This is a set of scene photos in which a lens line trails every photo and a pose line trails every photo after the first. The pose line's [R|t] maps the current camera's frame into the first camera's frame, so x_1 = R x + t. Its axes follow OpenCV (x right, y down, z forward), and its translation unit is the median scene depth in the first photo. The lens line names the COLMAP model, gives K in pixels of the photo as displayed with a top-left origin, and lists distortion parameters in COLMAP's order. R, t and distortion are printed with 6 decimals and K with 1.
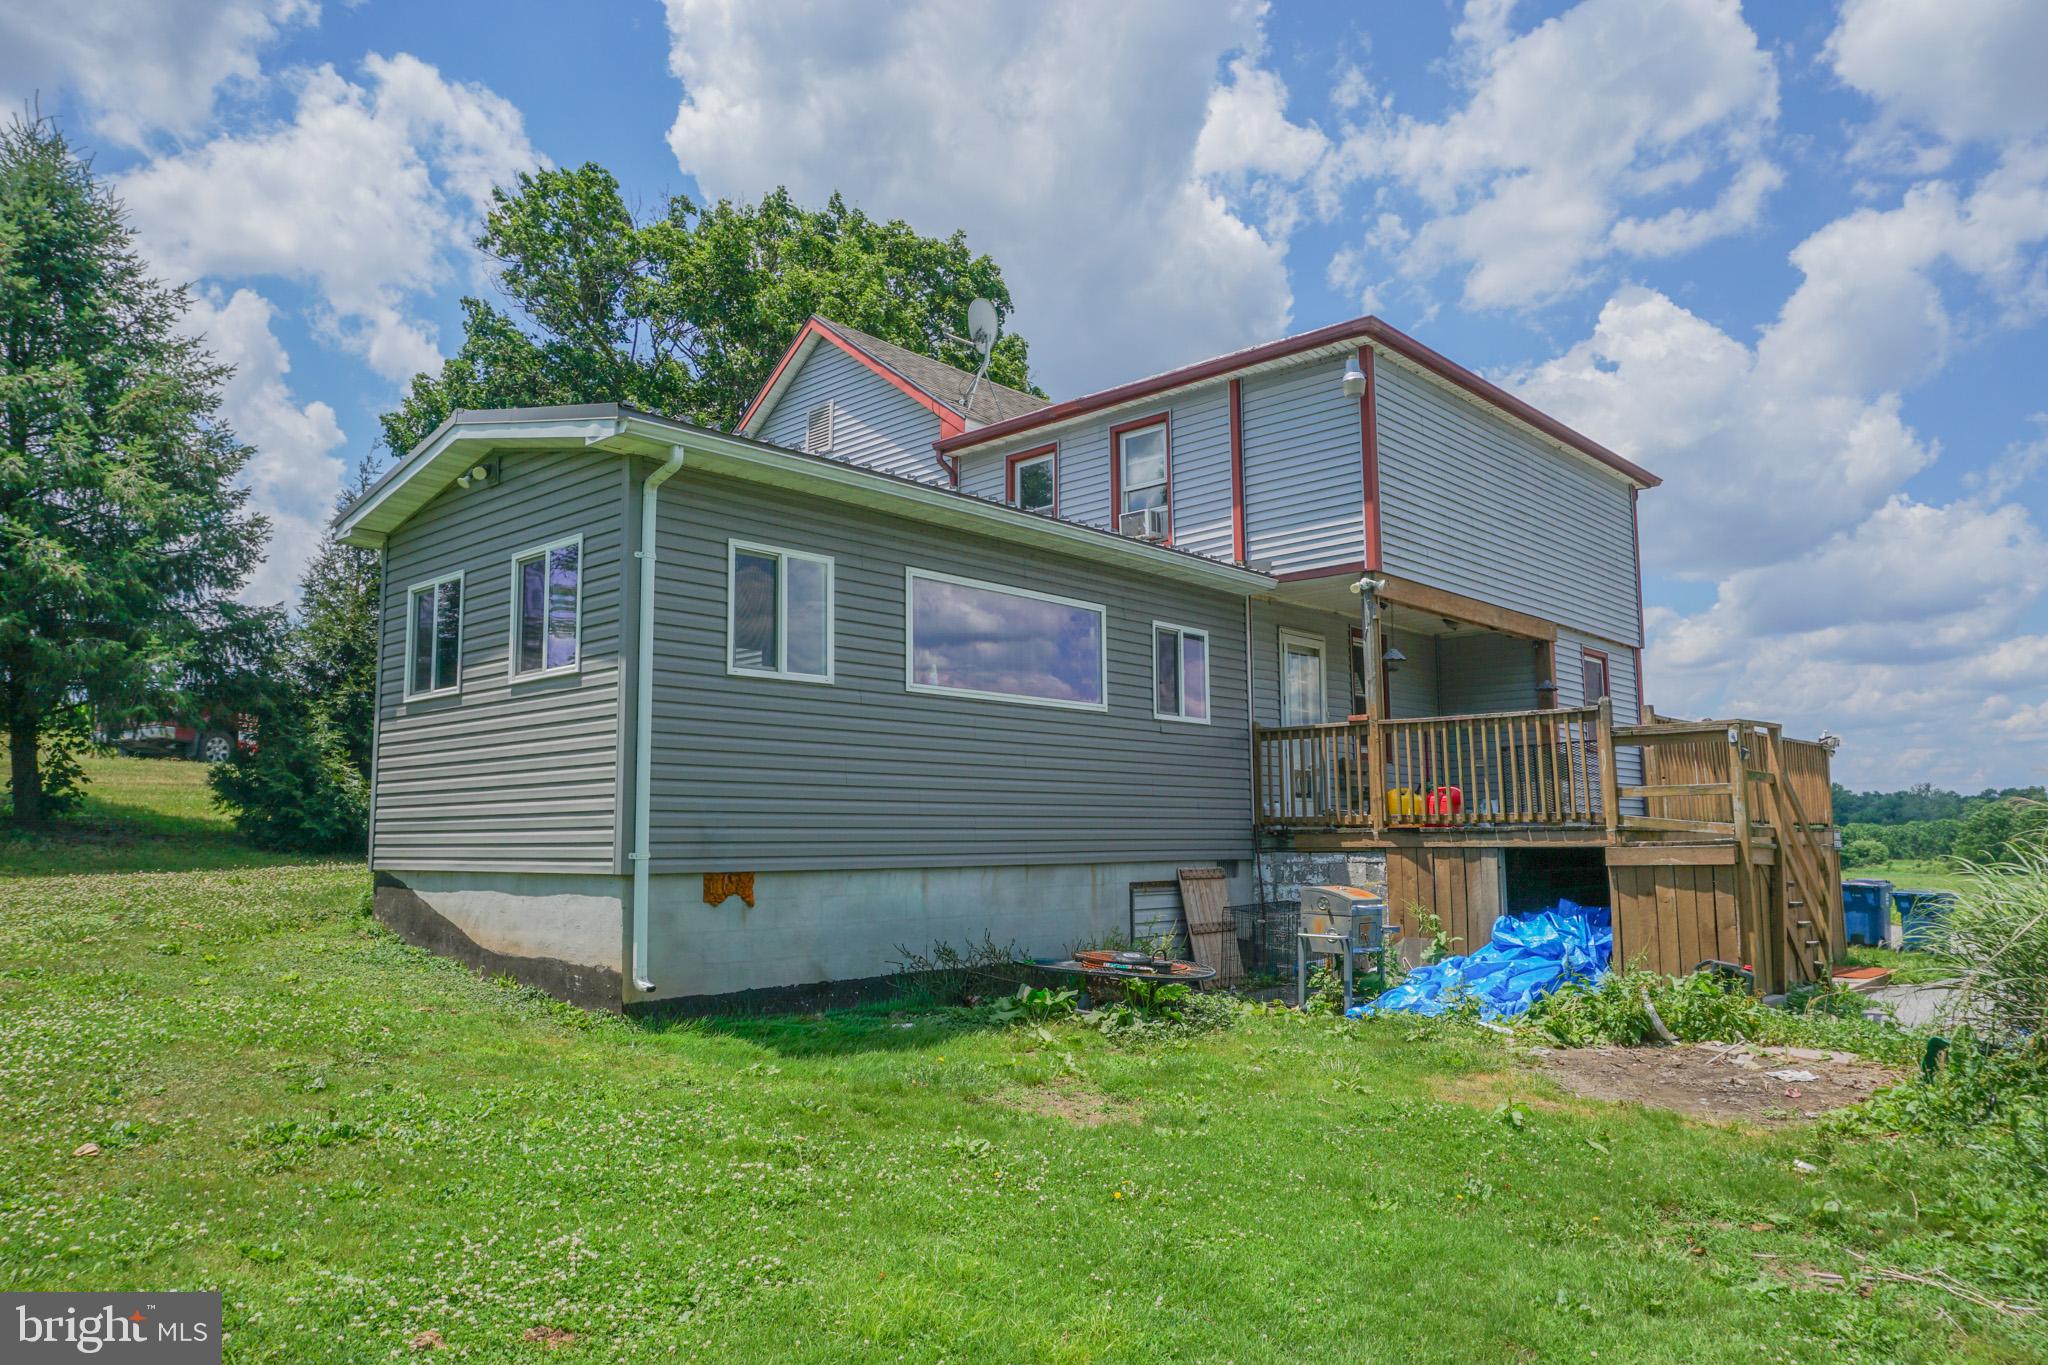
lens RADIAL K [[1363.2, 0, 1017.1], [0, 1363.2, 677.5], [0, 0, 1]] dist [-0.023300, 0.005328]
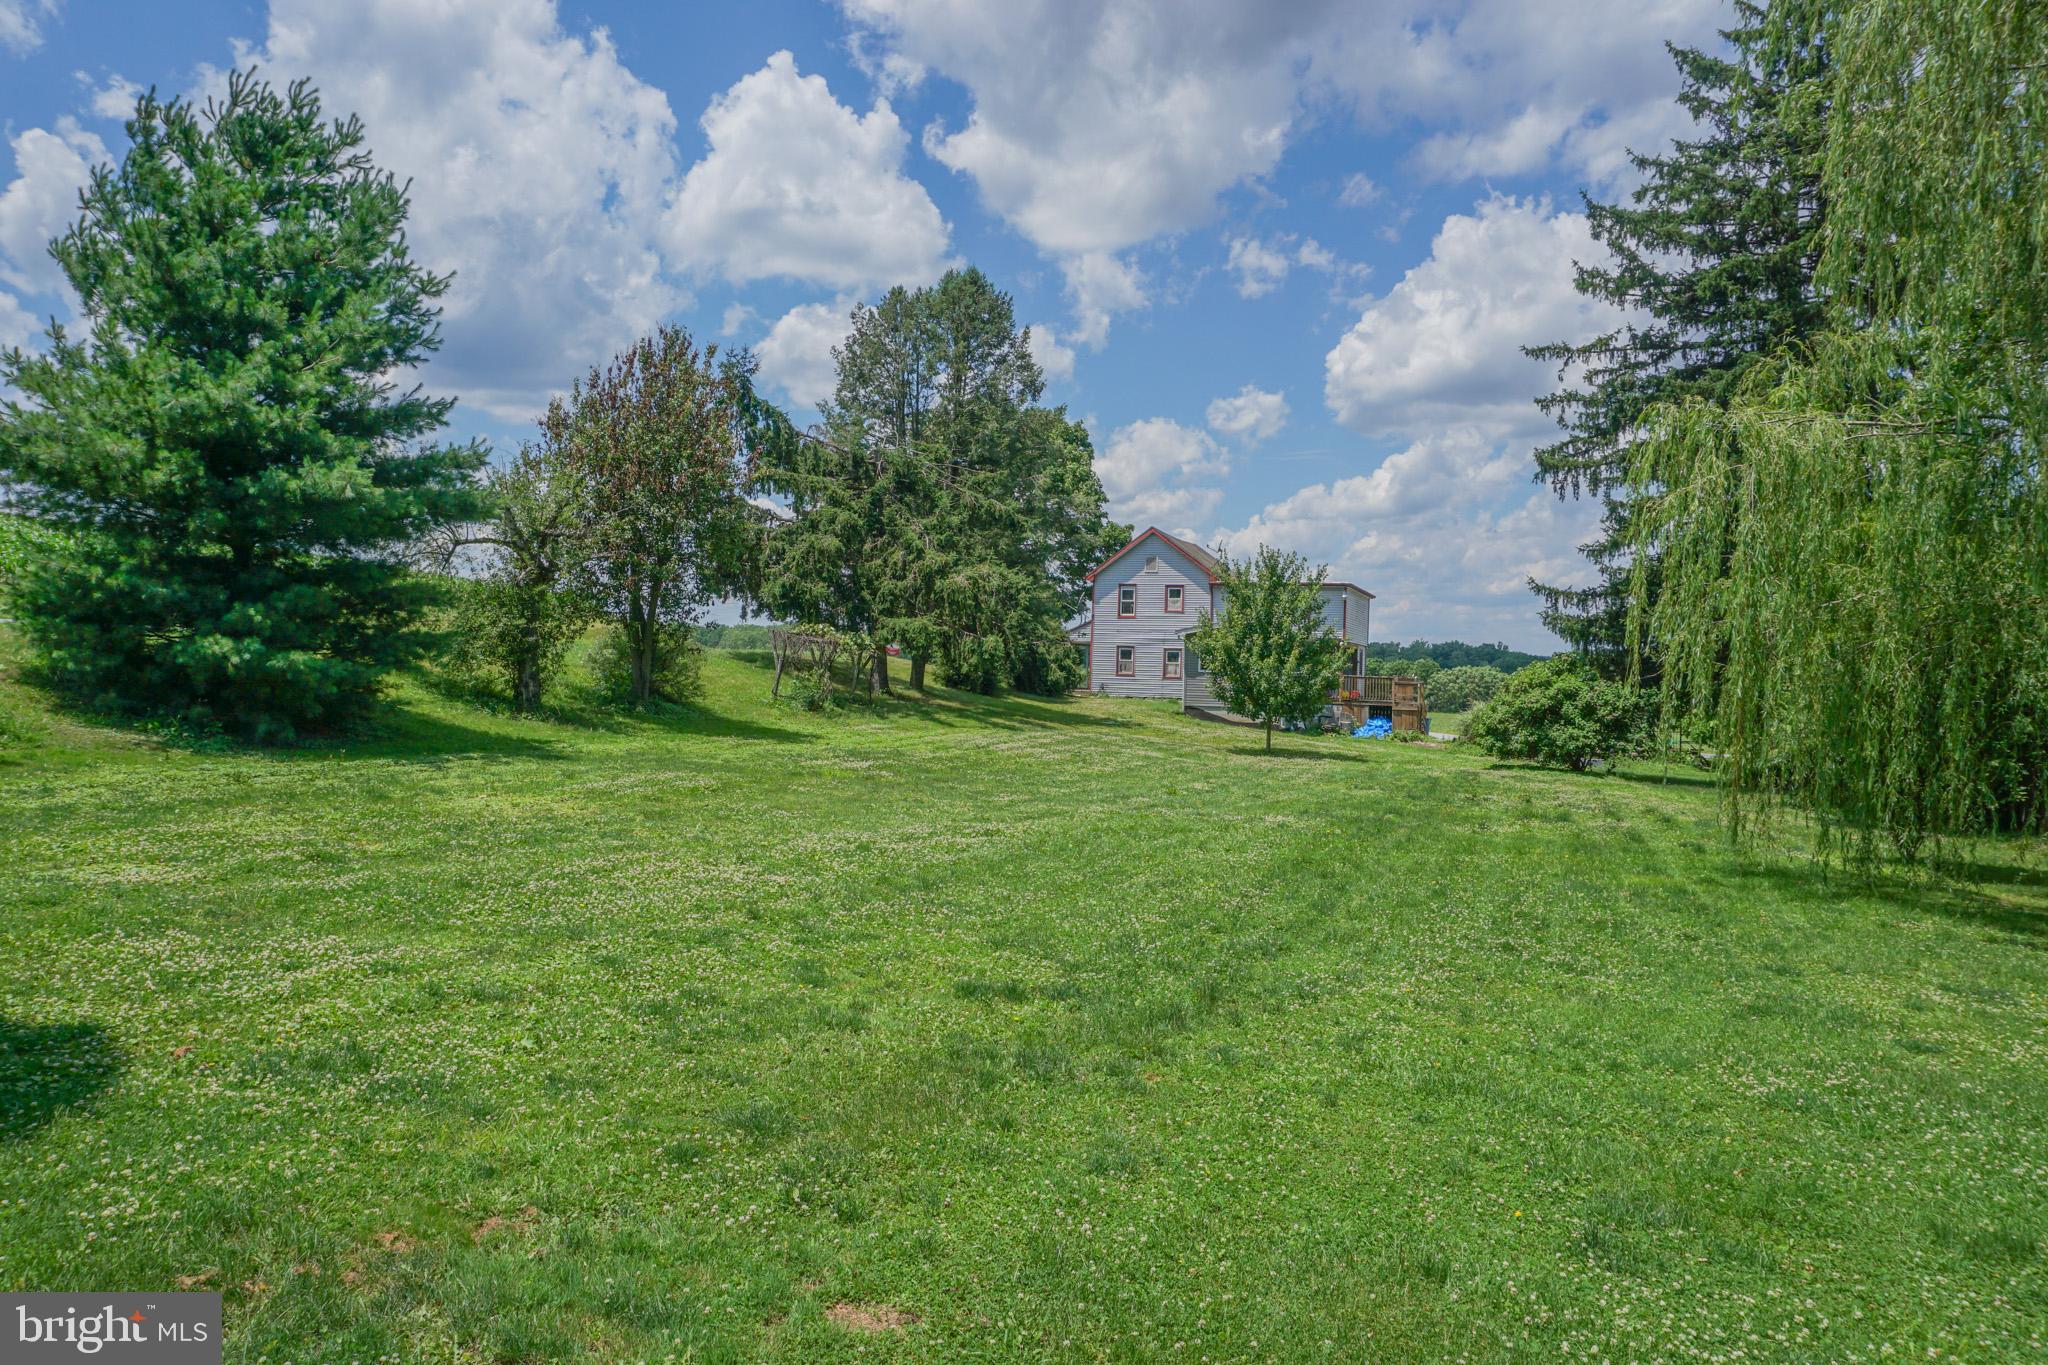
lens RADIAL K [[1360.6, 0, 1014.3], [0, 1360.6, 673.8], [0, 0, 1]] dist [-0.034824, 0.008148]
pose [[0.929462, 0.032181, 0.367511, -2.453554], [-0.079904, 0.990102, 0.115384, -0.415954], [-0.360160, -0.136611, 0.922834, -2.805674]]
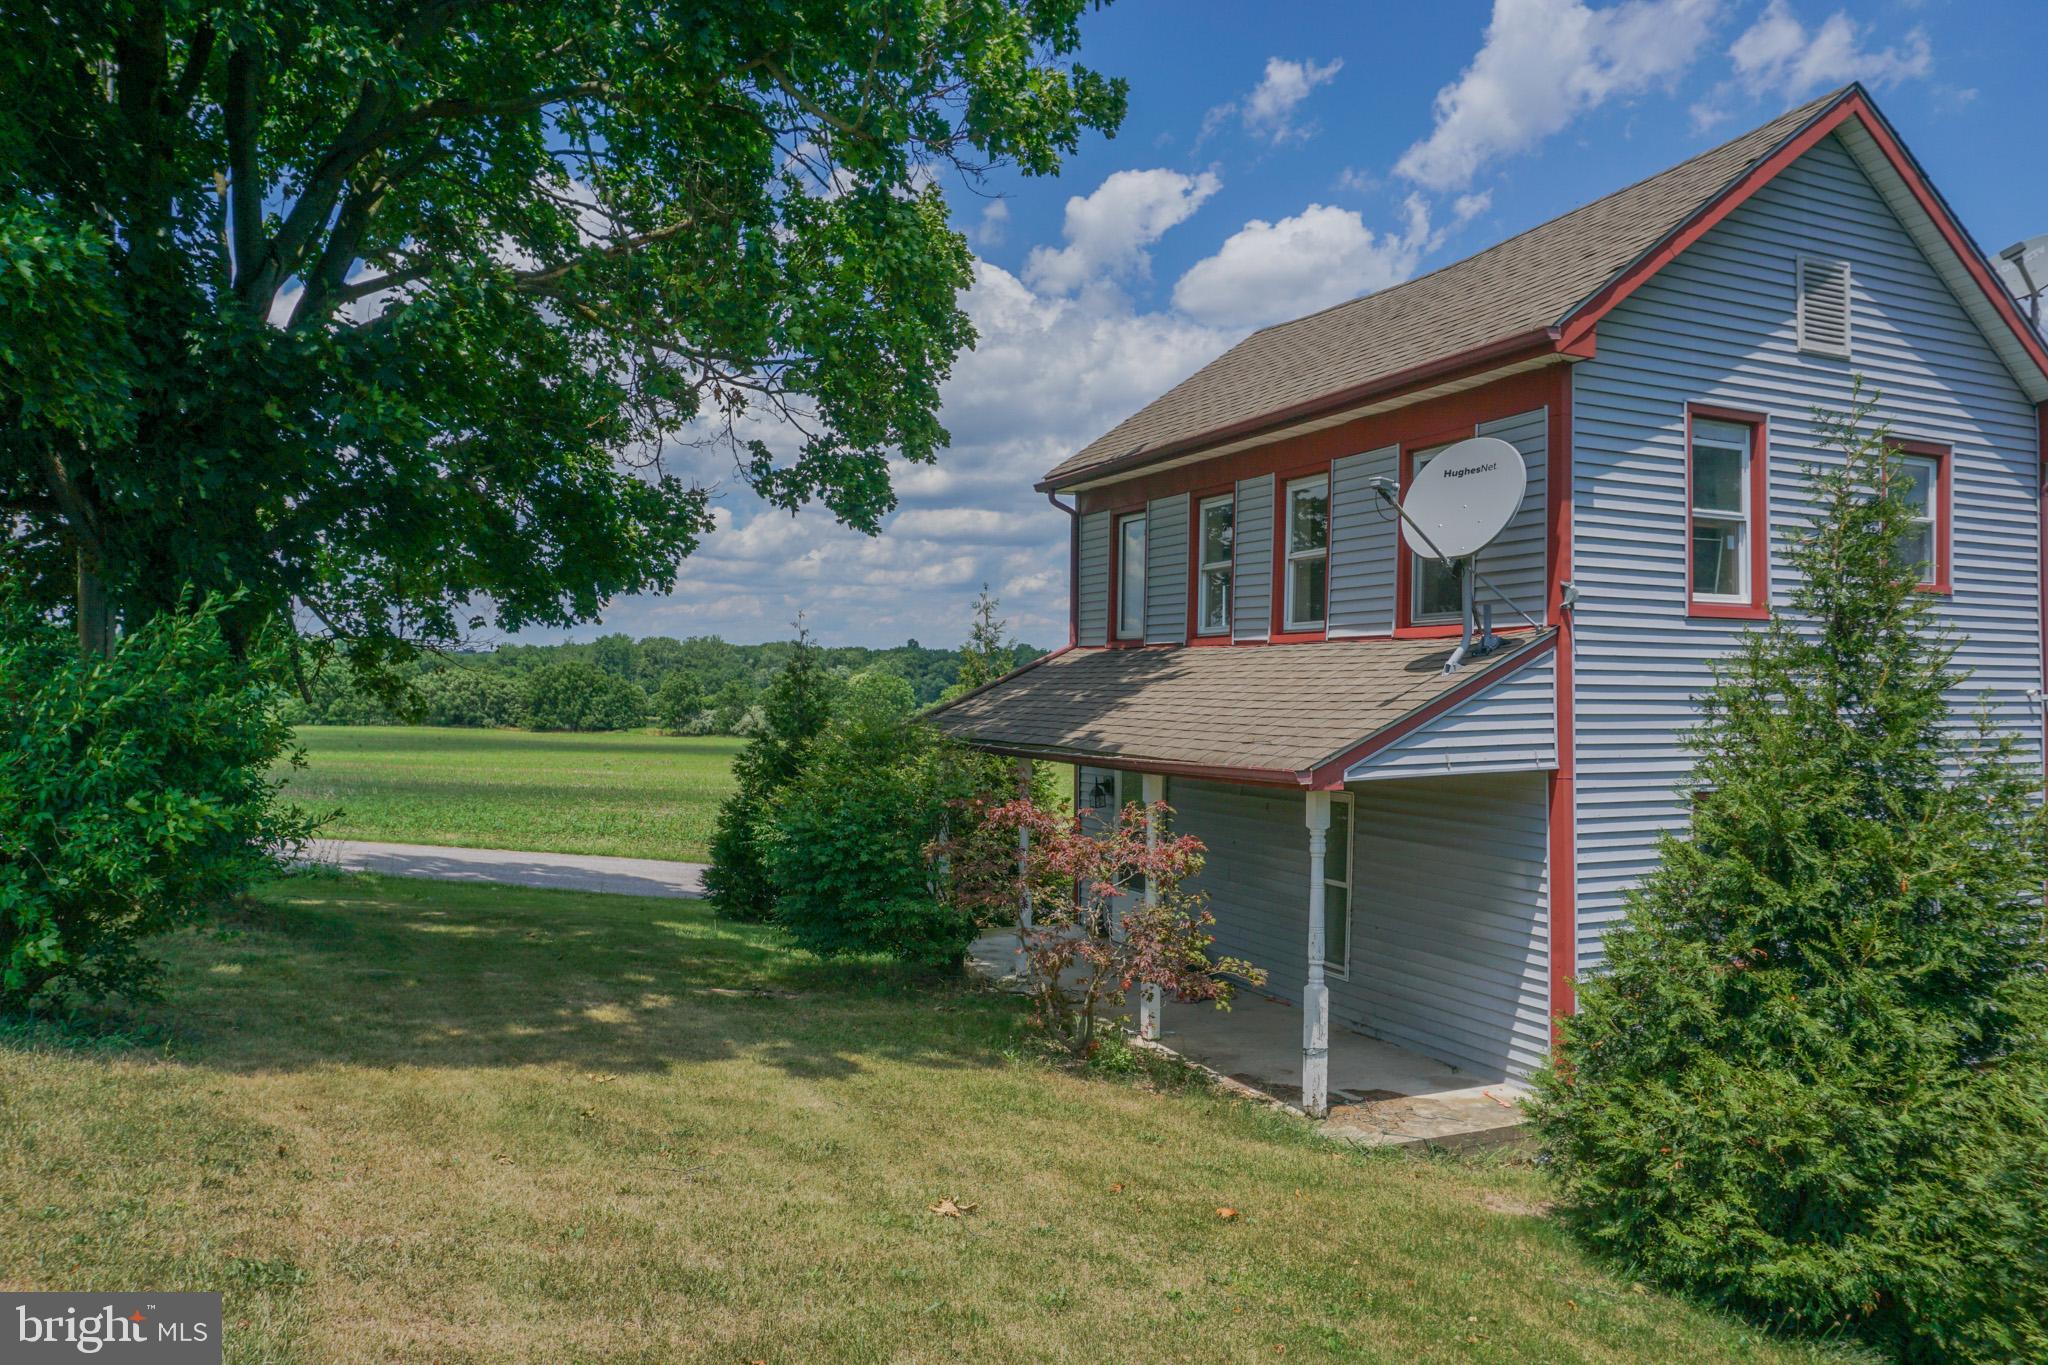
lens RADIAL K [[1360.6, 0, 1014.3], [0, 1360.6, 673.8], [0, 0, 1]] dist [-0.034824, 0.008148]
pose [[0.394832, 0.021768, 0.918495, -1.171714], [-0.128271, 0.991234, 0.031647, -0.023037], [-0.909755, -0.130311, 0.394163, 1.648966]]
